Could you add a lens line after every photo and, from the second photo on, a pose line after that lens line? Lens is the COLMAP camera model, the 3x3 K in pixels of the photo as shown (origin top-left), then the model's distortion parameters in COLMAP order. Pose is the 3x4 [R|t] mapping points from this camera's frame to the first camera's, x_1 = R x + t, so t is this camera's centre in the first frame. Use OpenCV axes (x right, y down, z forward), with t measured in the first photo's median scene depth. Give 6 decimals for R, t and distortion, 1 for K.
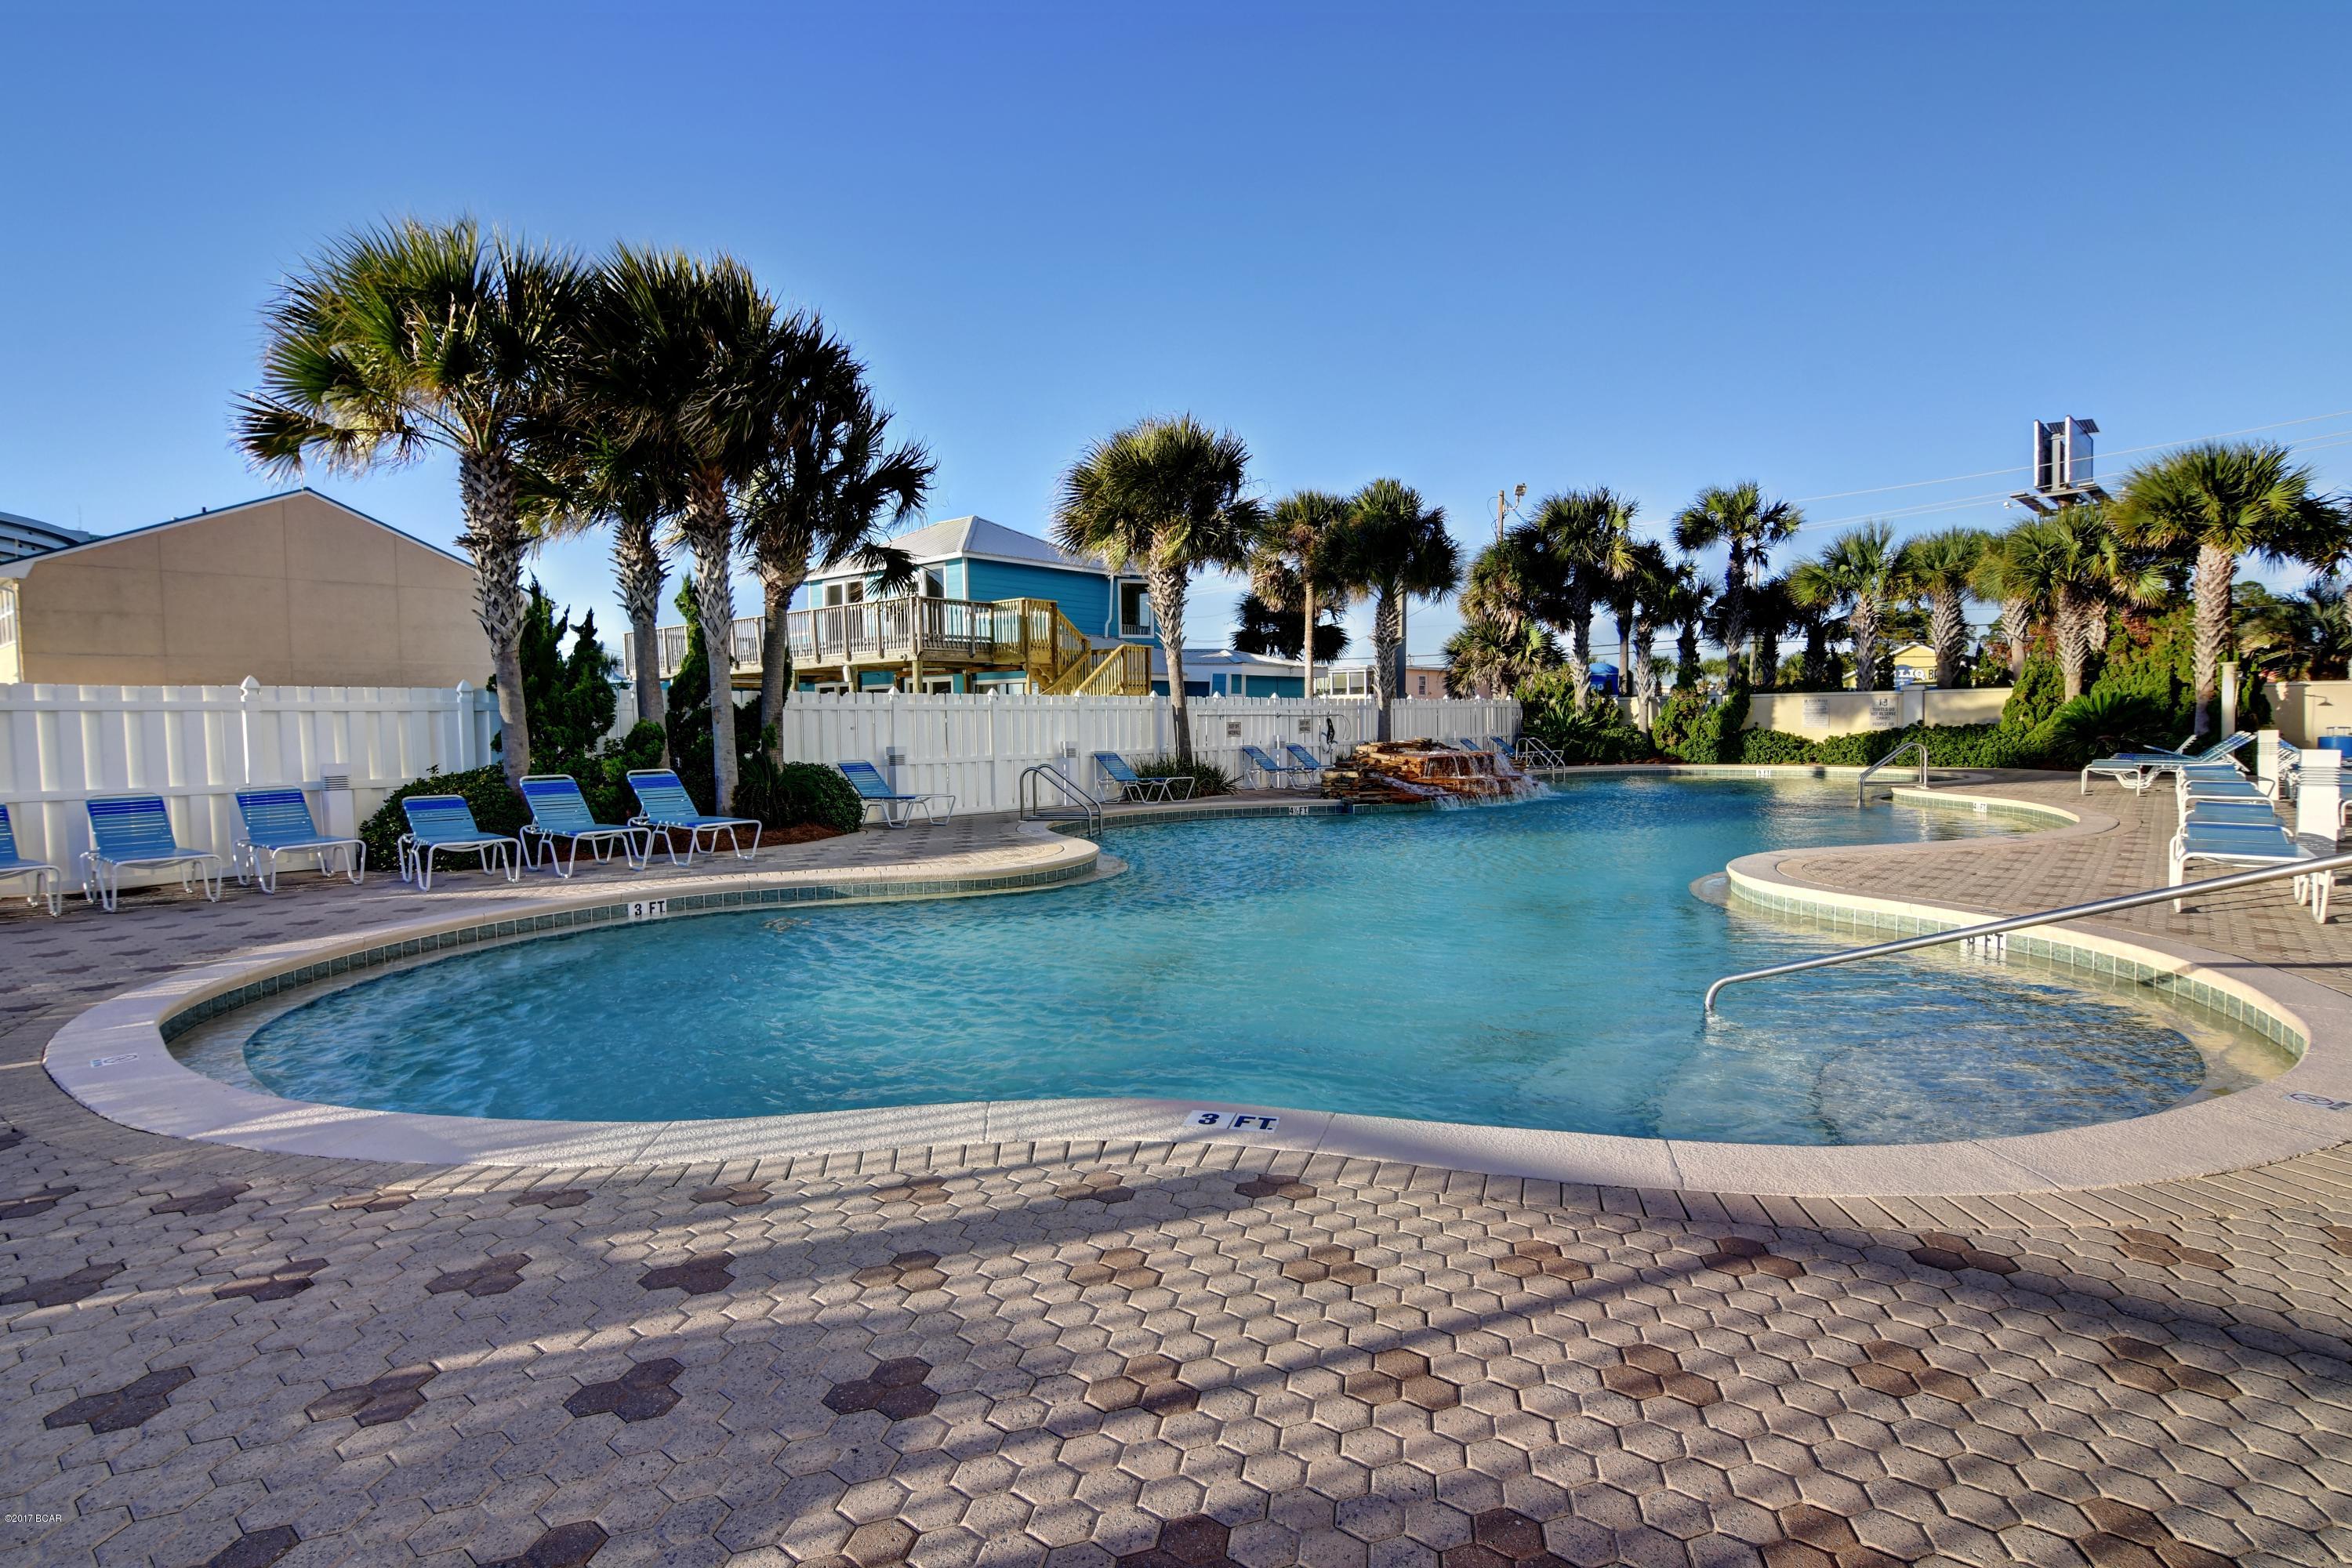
lens RADIAL K [[1226.0, 0, 1150.4], [0, 1226.0, 782.9], [0, 0, 1]] dist [-0.029540, 0.015419]
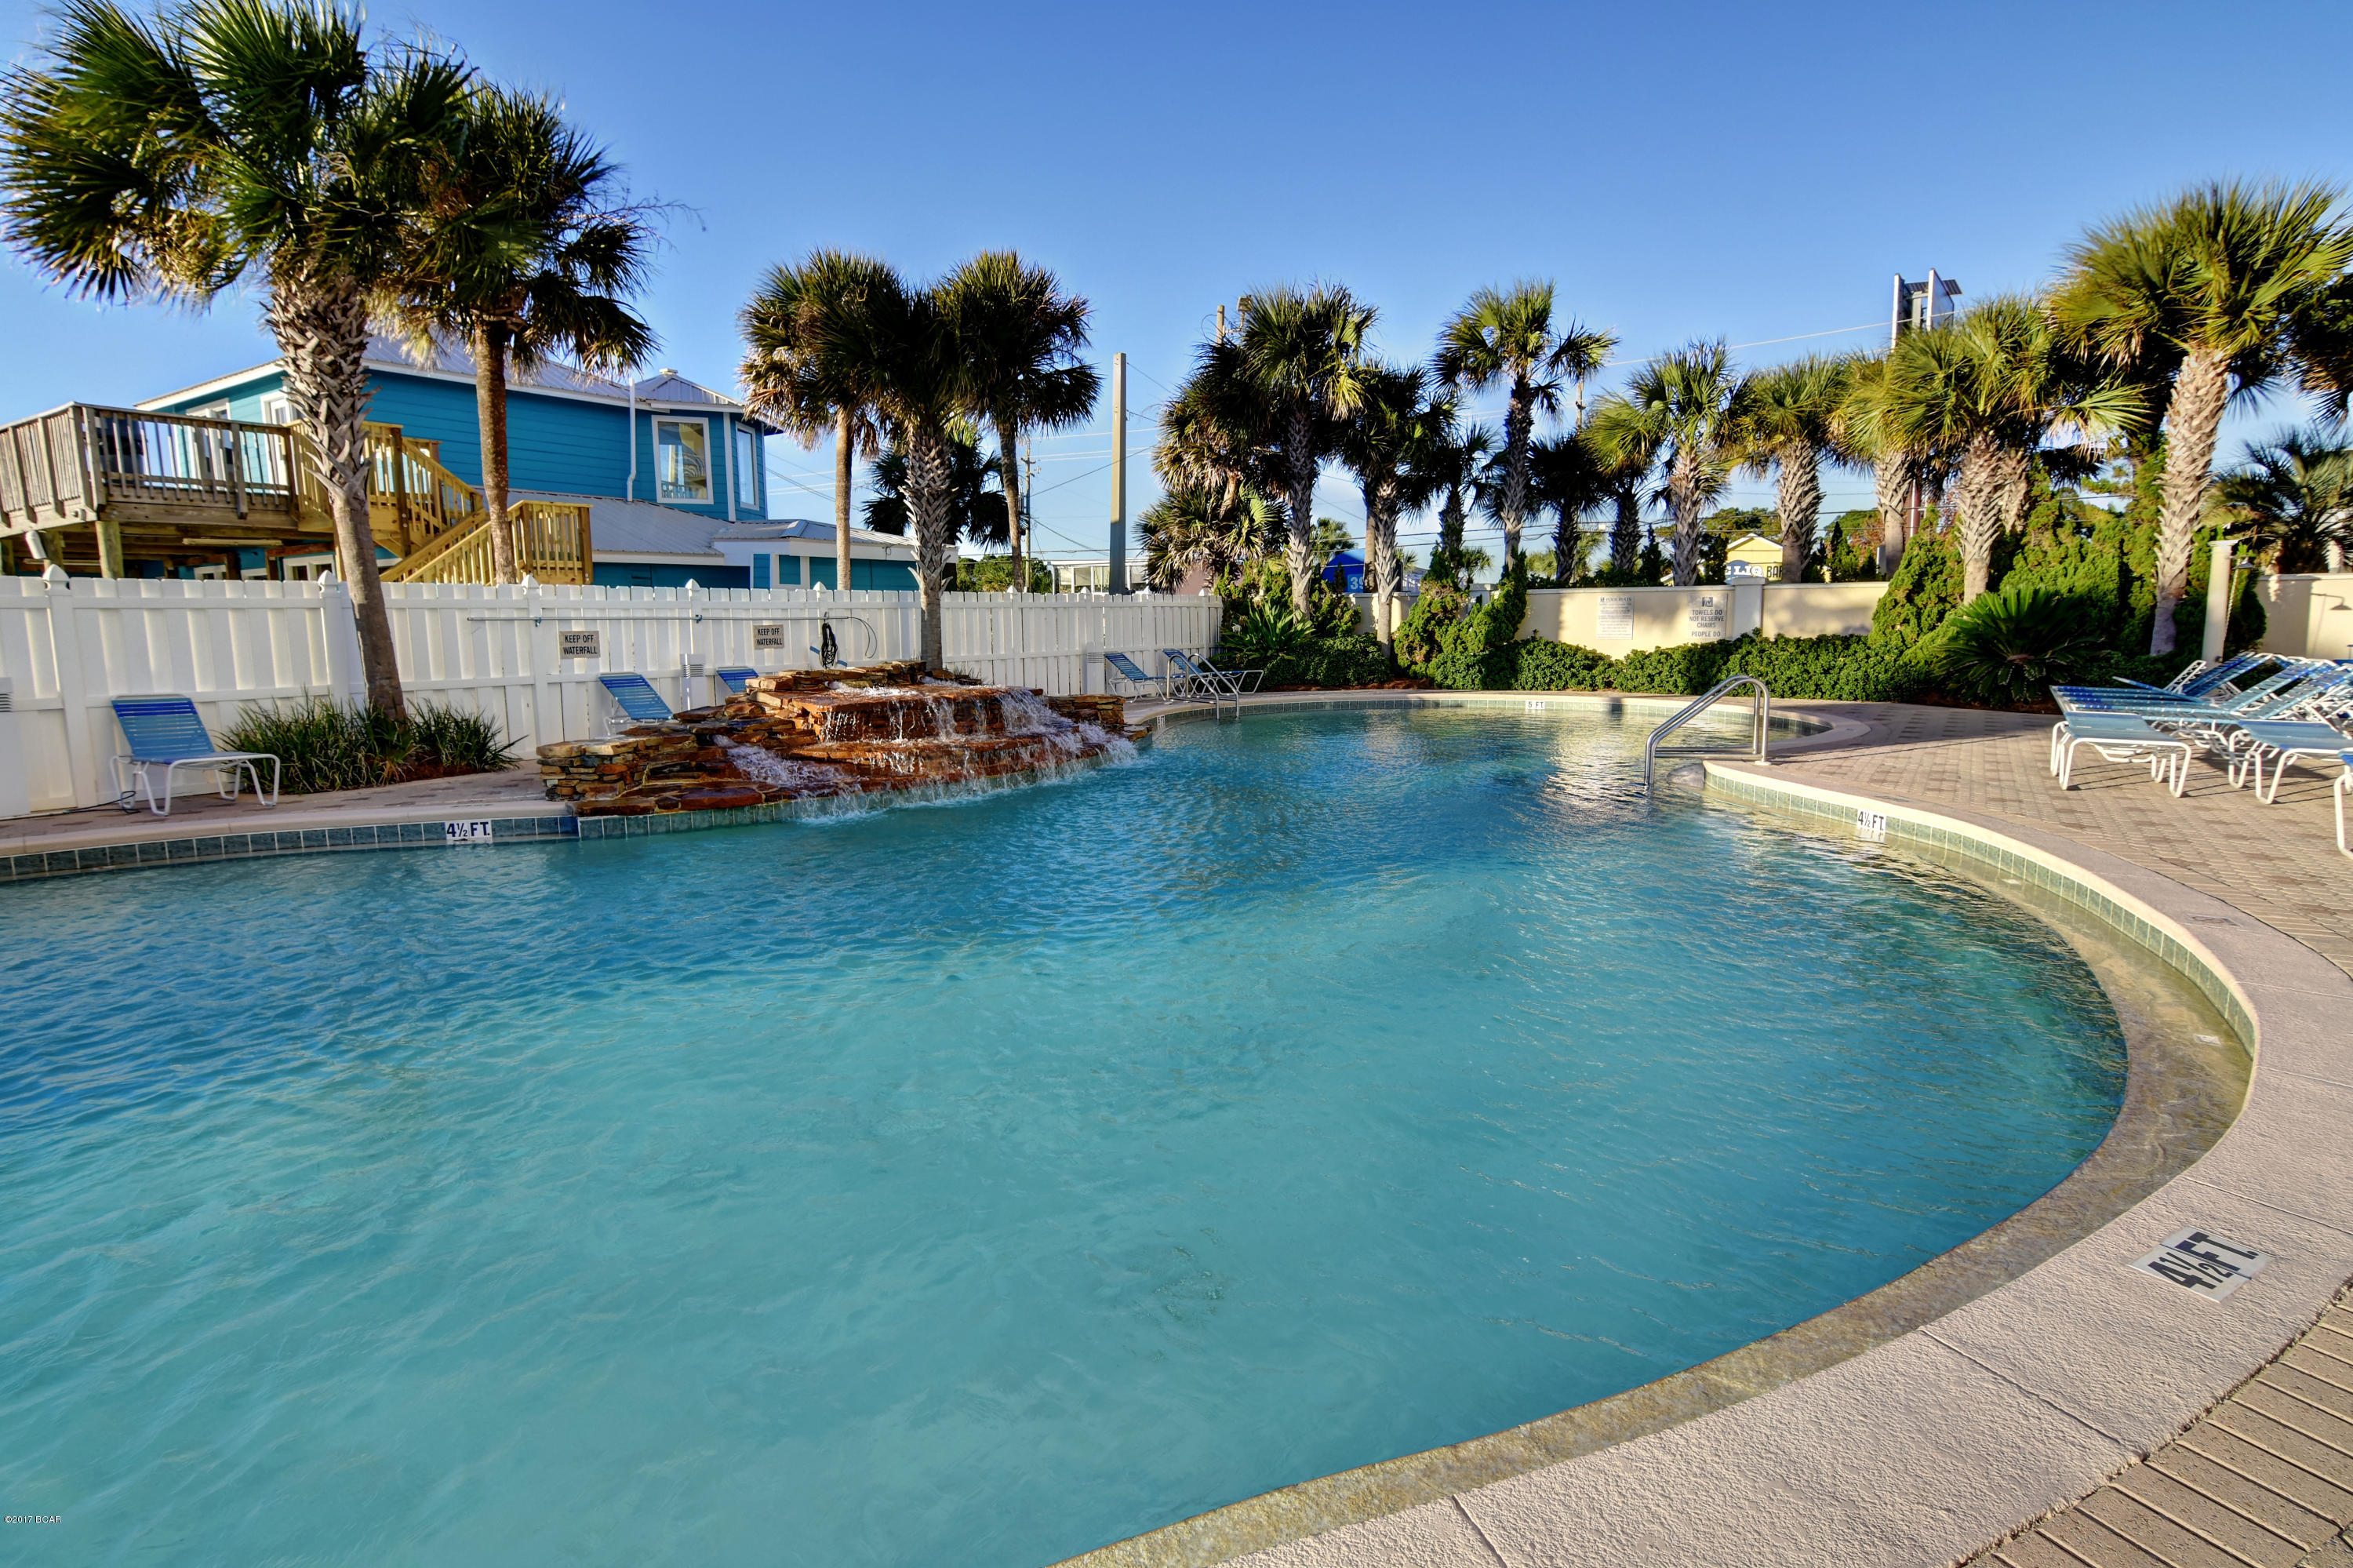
lens RADIAL K [[1226.5, 0, 1150.8], [0, 1226.5, 782.9], [0, 0, 1]] dist [-0.029540, 0.015419]
pose [[0.994351, -0.009912, 0.105676, 0.199153], [0.001214, 0.996627, 0.082058, -0.019663], [-0.106133, -0.081466, 0.991009, 0.314548]]
